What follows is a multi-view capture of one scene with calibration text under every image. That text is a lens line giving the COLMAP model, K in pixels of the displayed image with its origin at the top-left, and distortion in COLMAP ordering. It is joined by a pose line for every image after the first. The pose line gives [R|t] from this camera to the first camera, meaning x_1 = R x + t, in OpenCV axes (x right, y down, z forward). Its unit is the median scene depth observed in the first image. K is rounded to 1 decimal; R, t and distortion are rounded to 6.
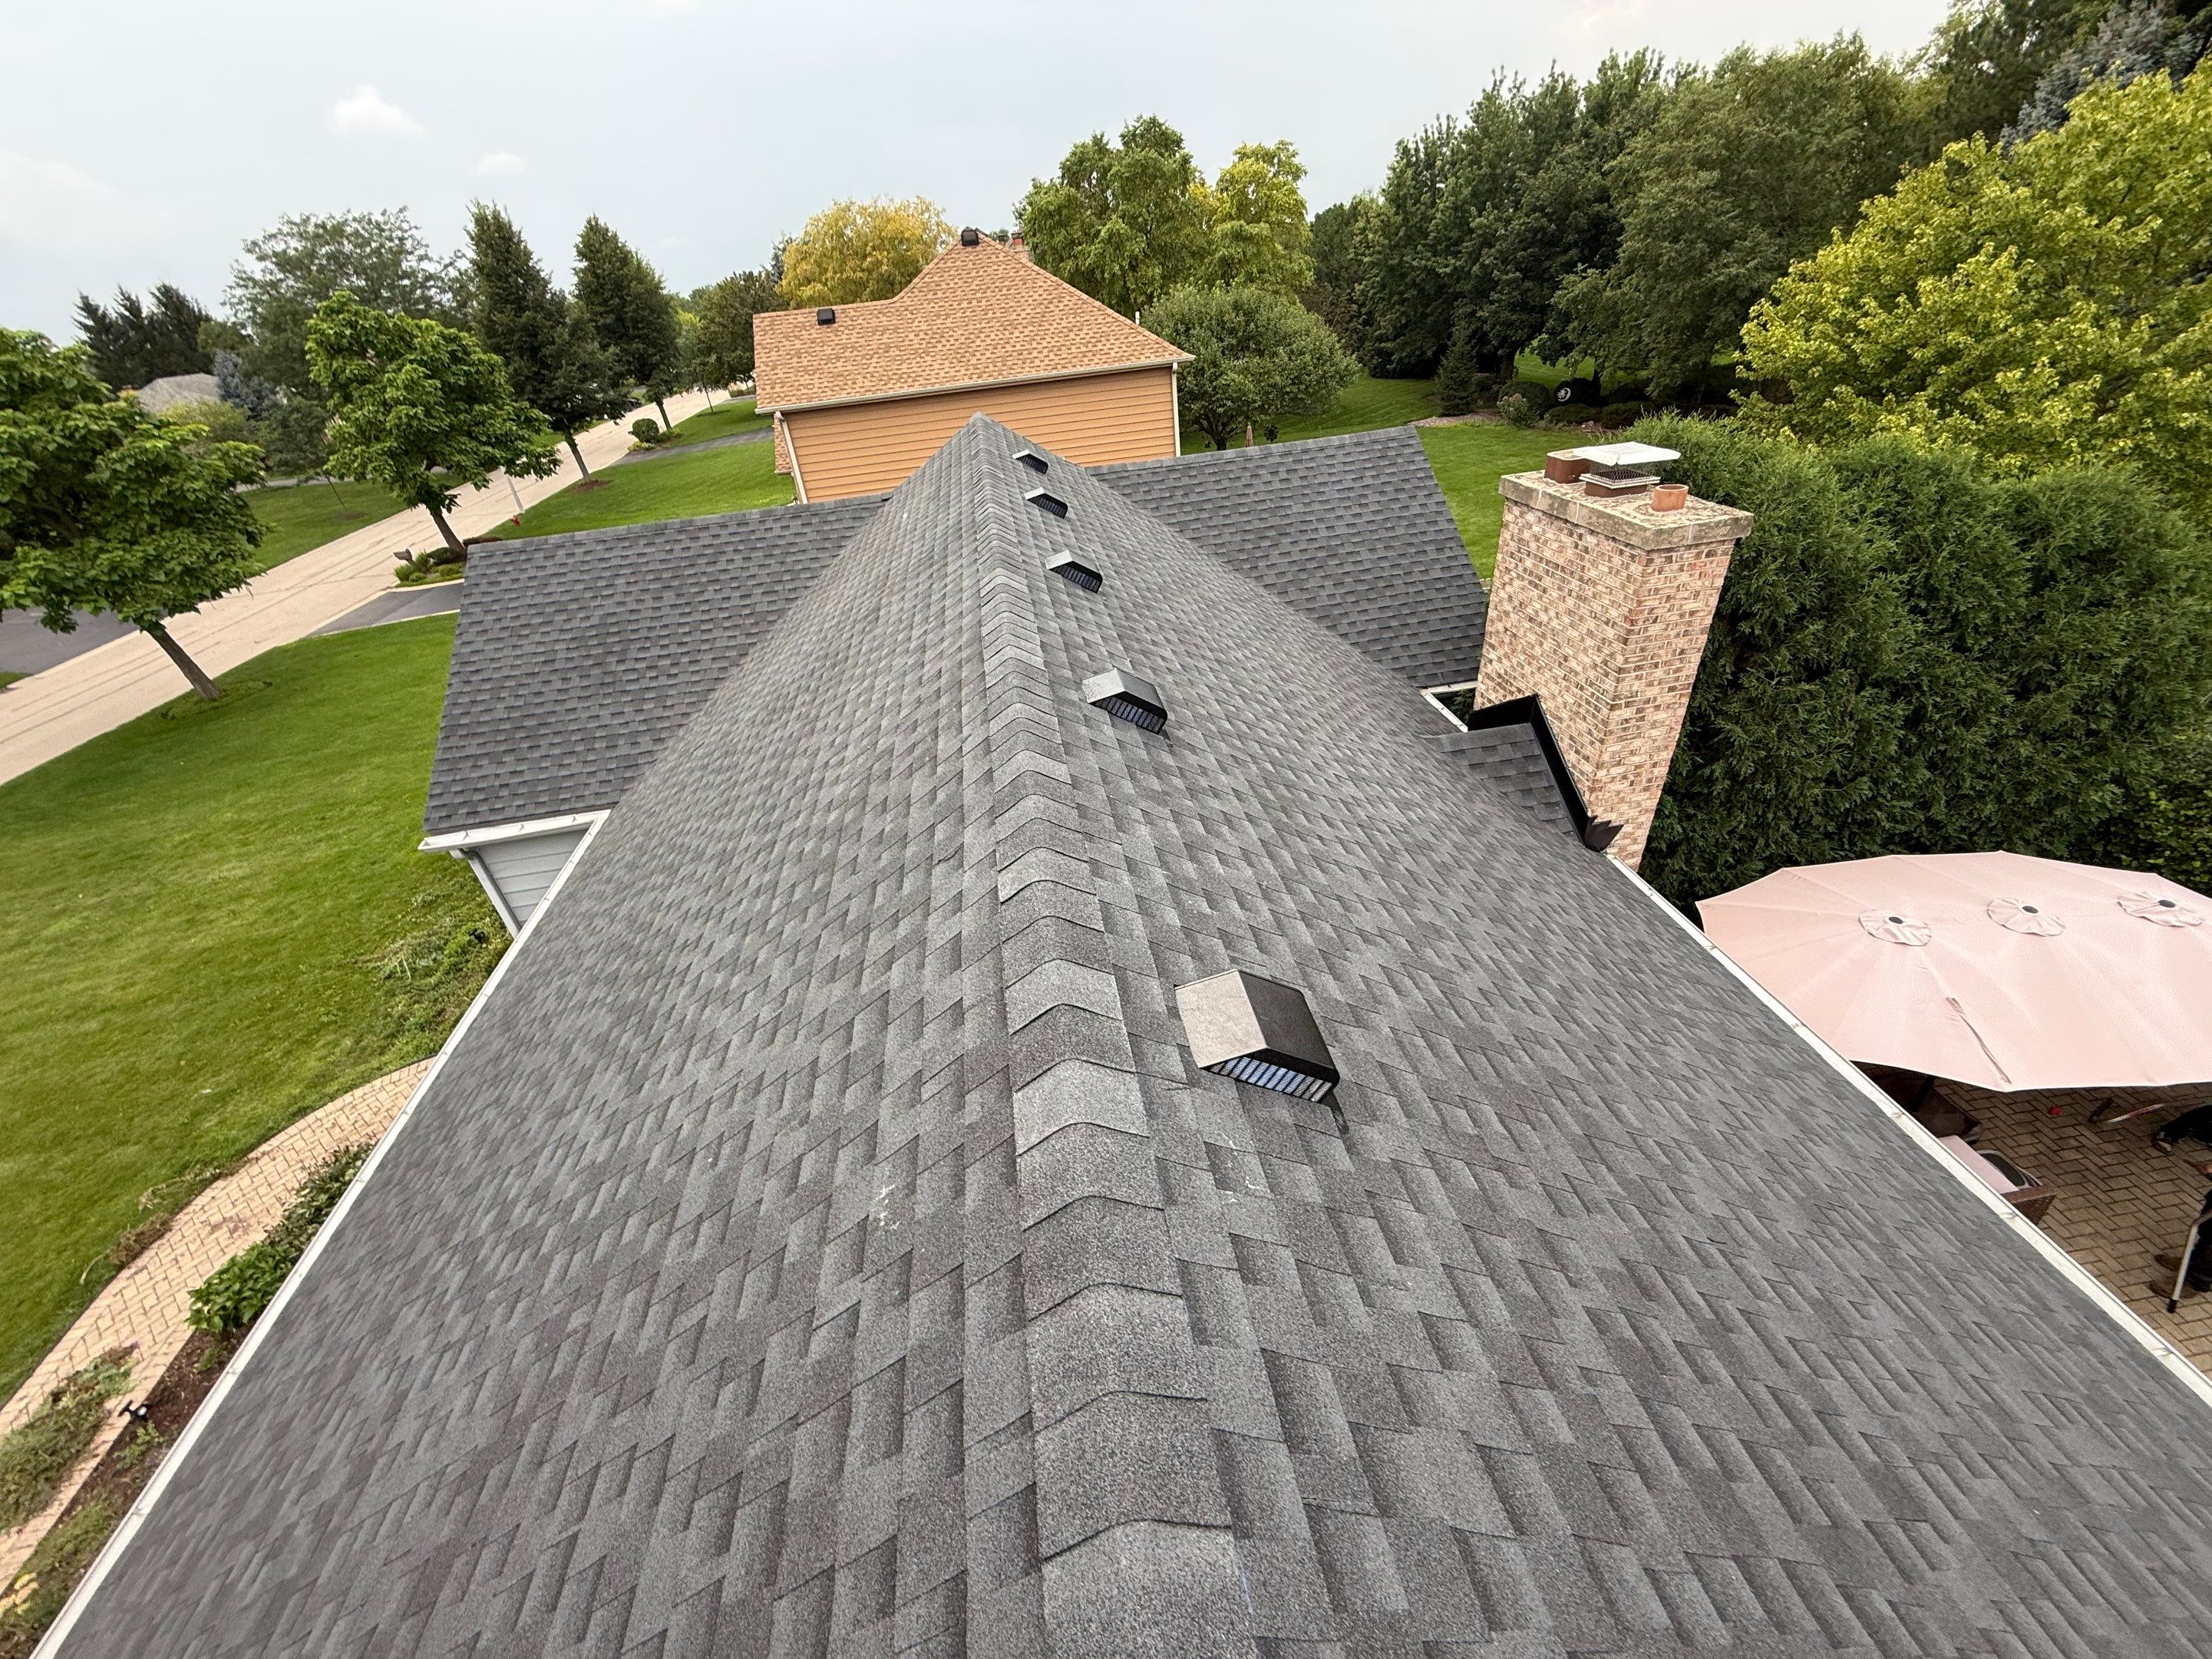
lens RADIAL K [[882.1, 0, 1098.9], [0, 882.1, 830.5], [0, 0, 1]] dist [-0.000273, -0.000166]
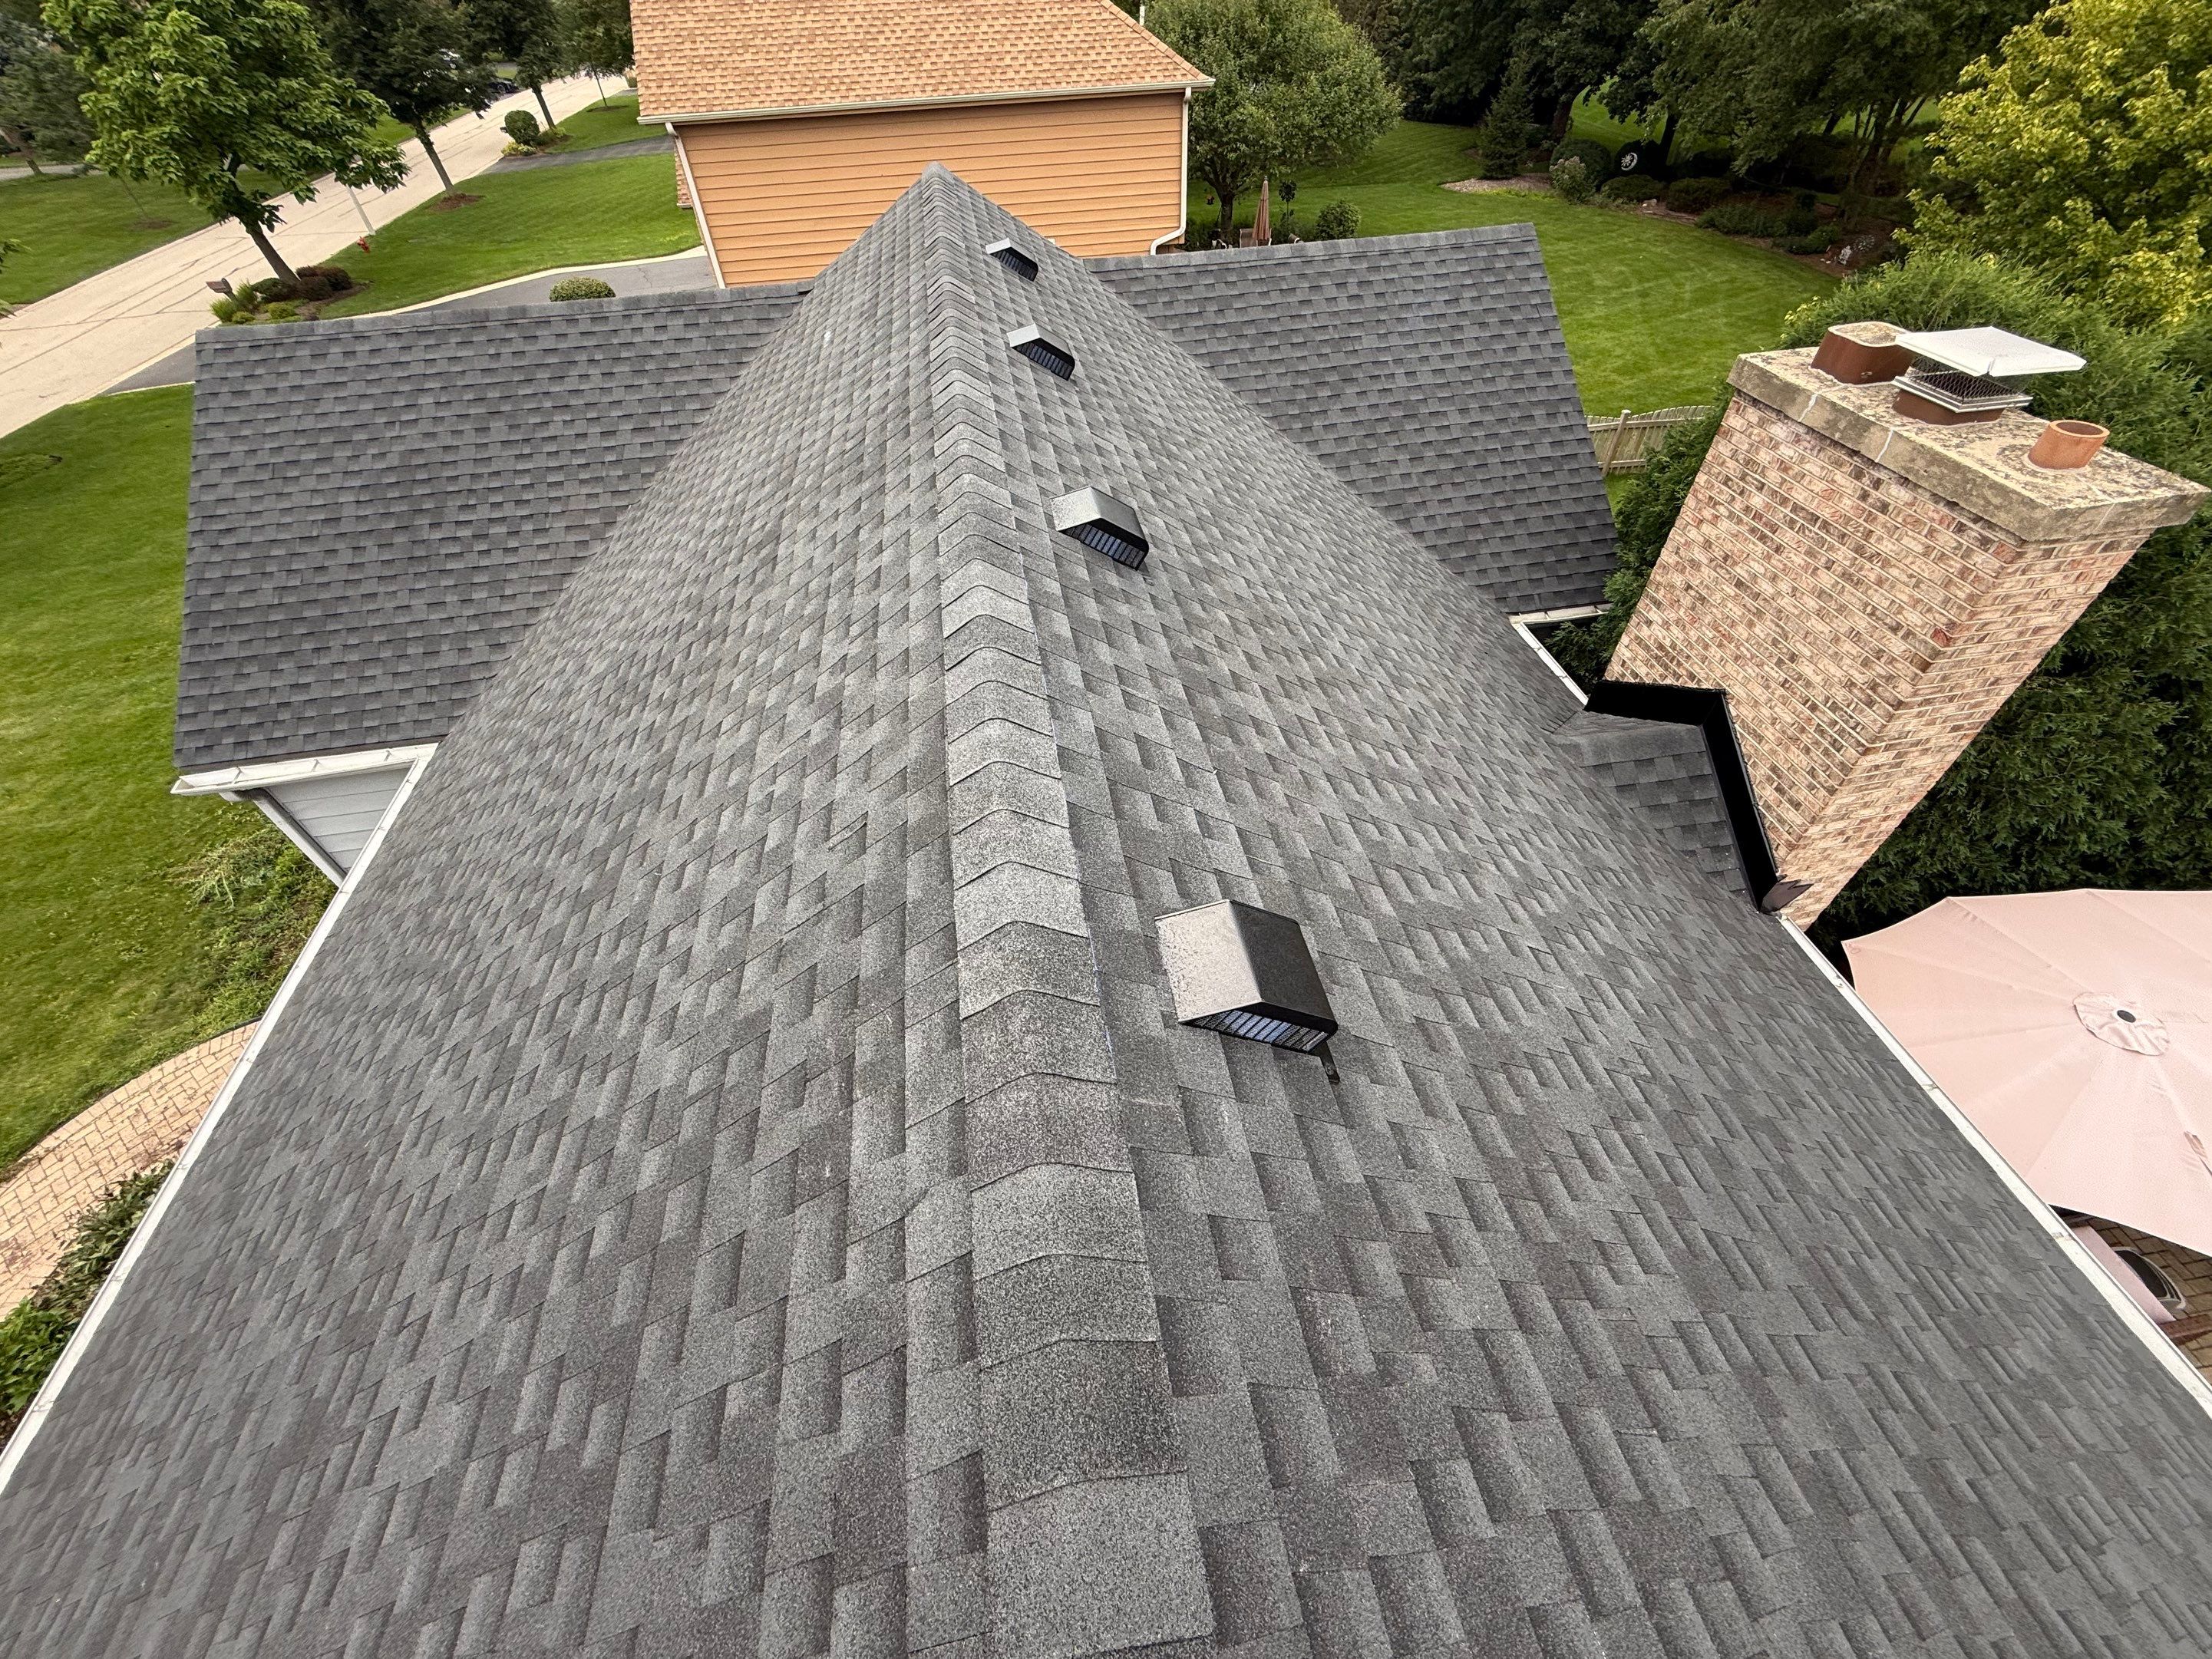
lens RADIAL K [[882.1, 0, 1099.0], [0, 882.1, 833.0], [0, 0, 1]] dist [-0.000273, -0.000166]
pose [[0.998085, 0.029655, 0.054293, -0.030685], [-0.041015, 0.974212, 0.221878, -0.124952], [-0.046313, -0.223680, 0.973562, 0.209087]]
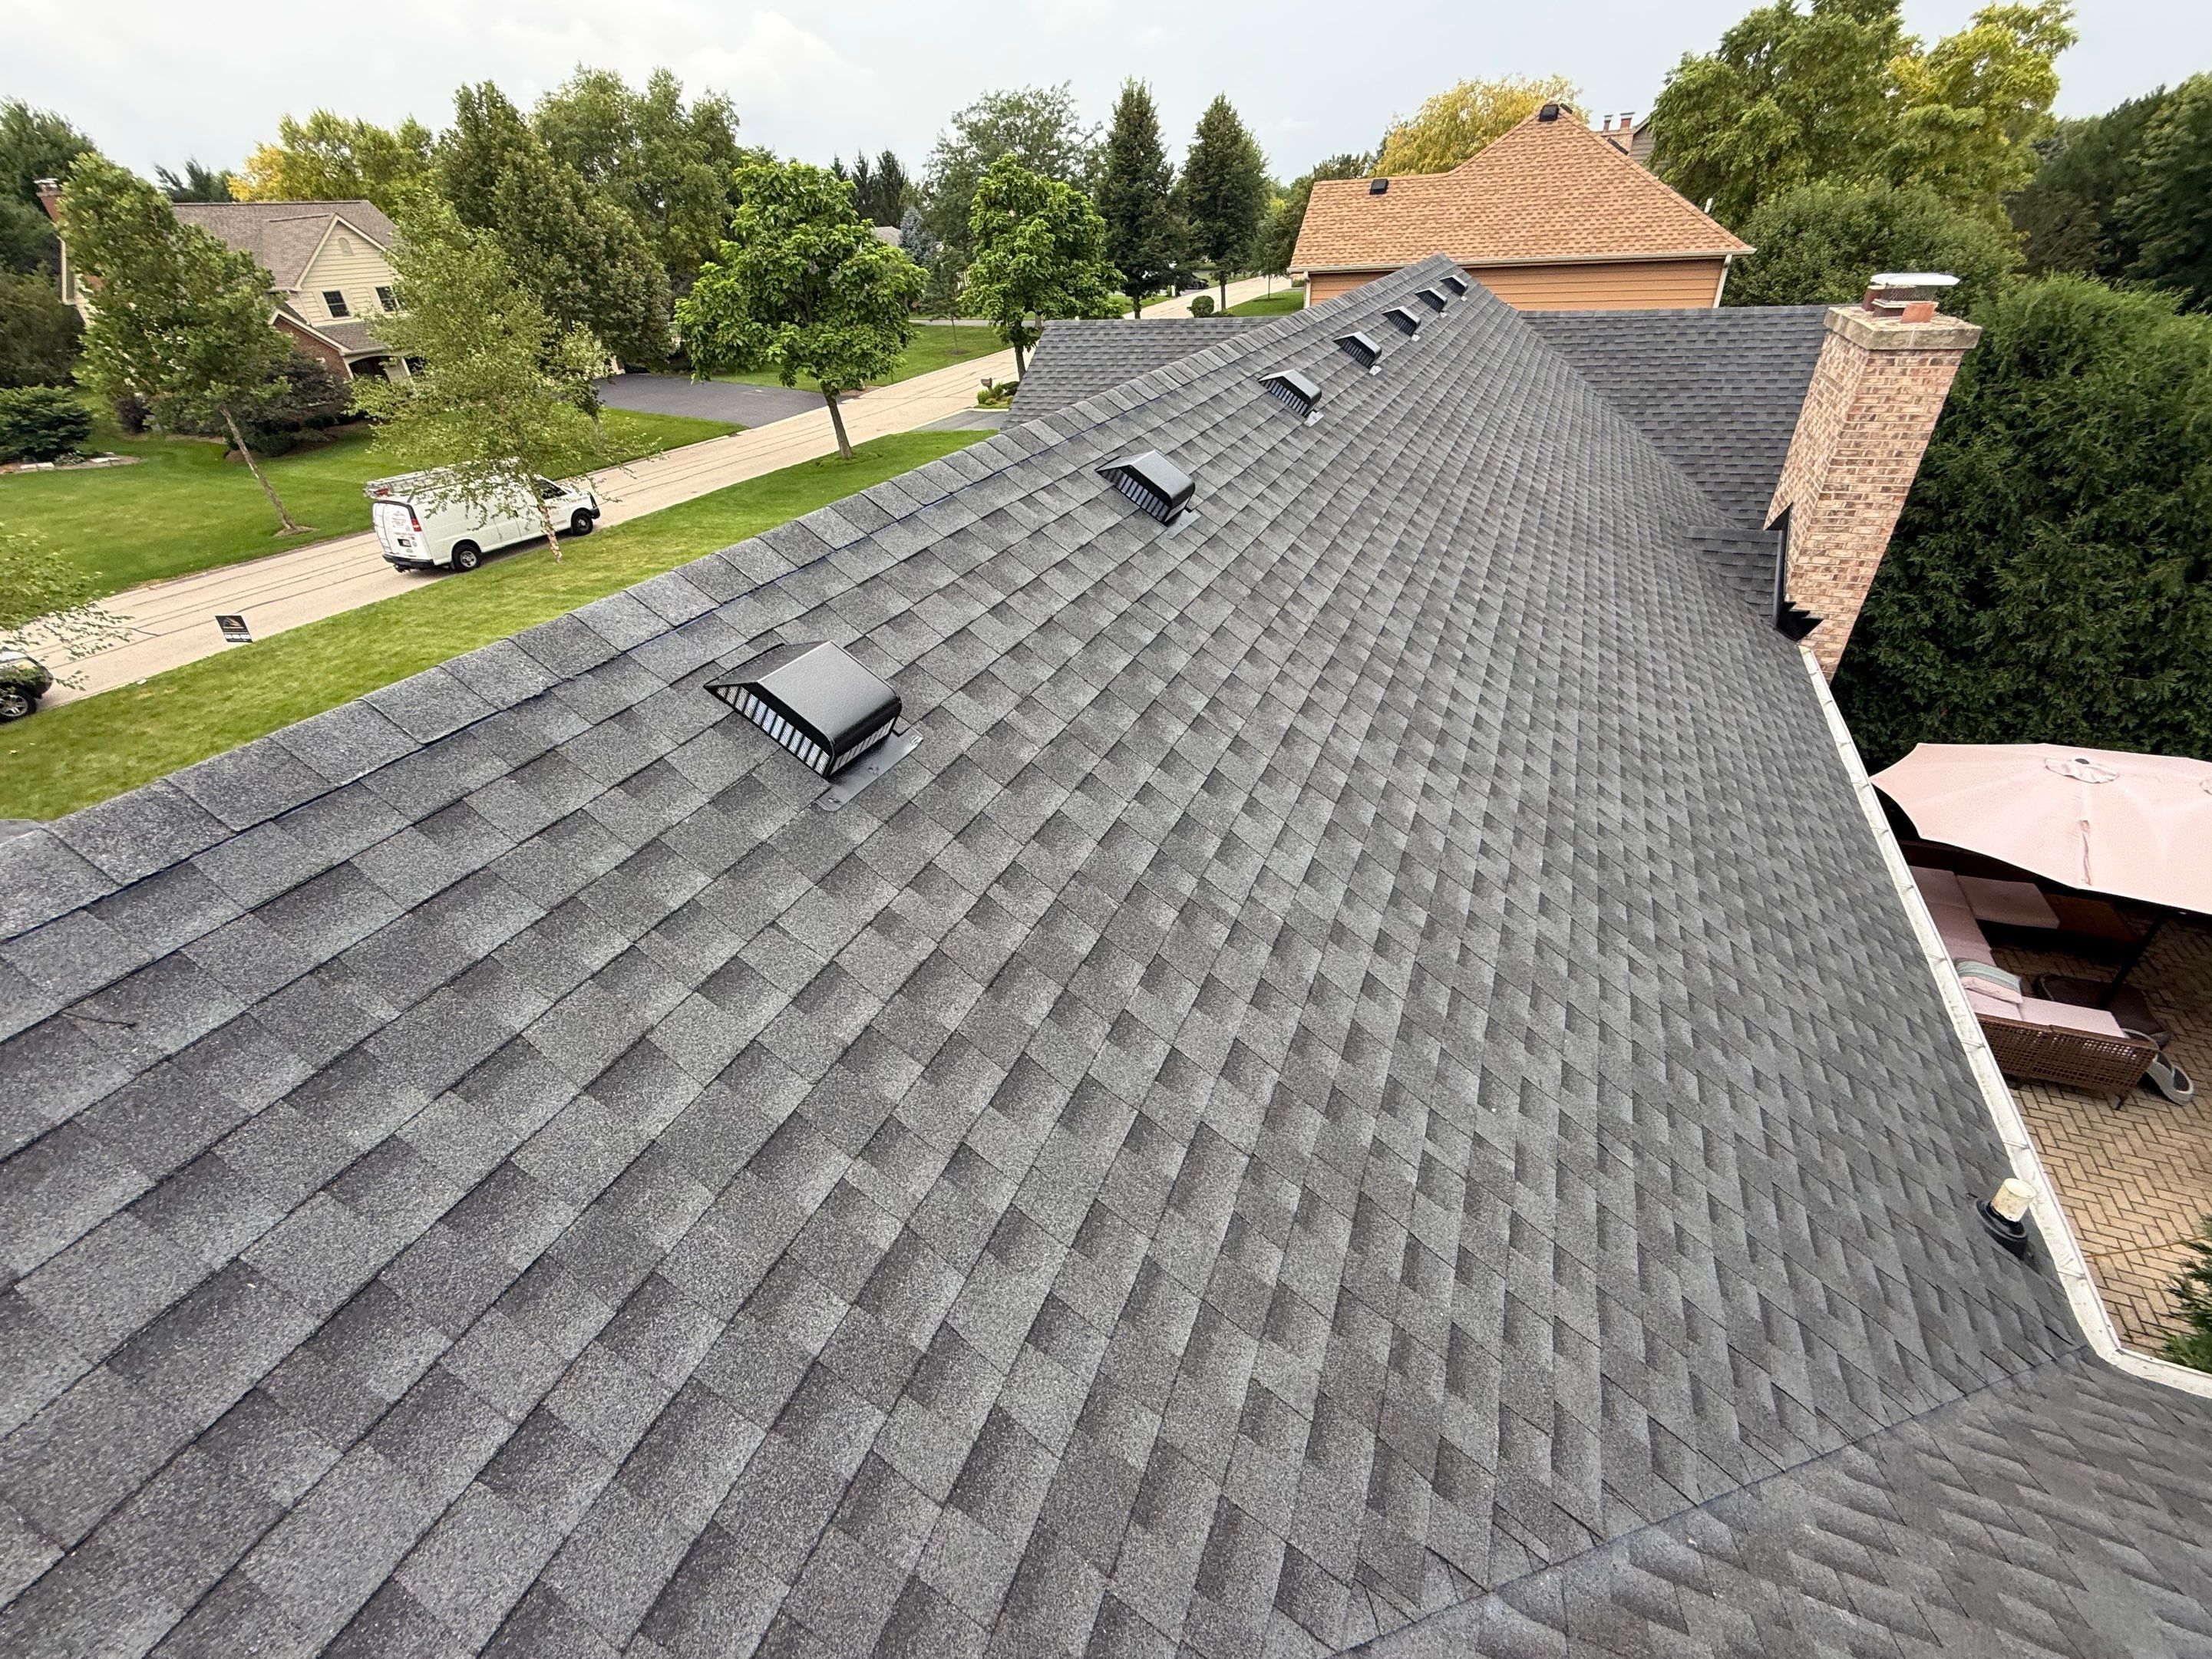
lens RADIAL K [[947.2, 0, 1106.7], [0, 947.2, 831.1], [0, 0, 1]] dist [-0.000004, -0.000191]
pose [[0.857319, 0.320493, -0.402849, 0.252353], [-0.300871, 0.946940, 0.113059, 0.263144], [0.417709, 0.024278, 0.908257, -0.334901]]
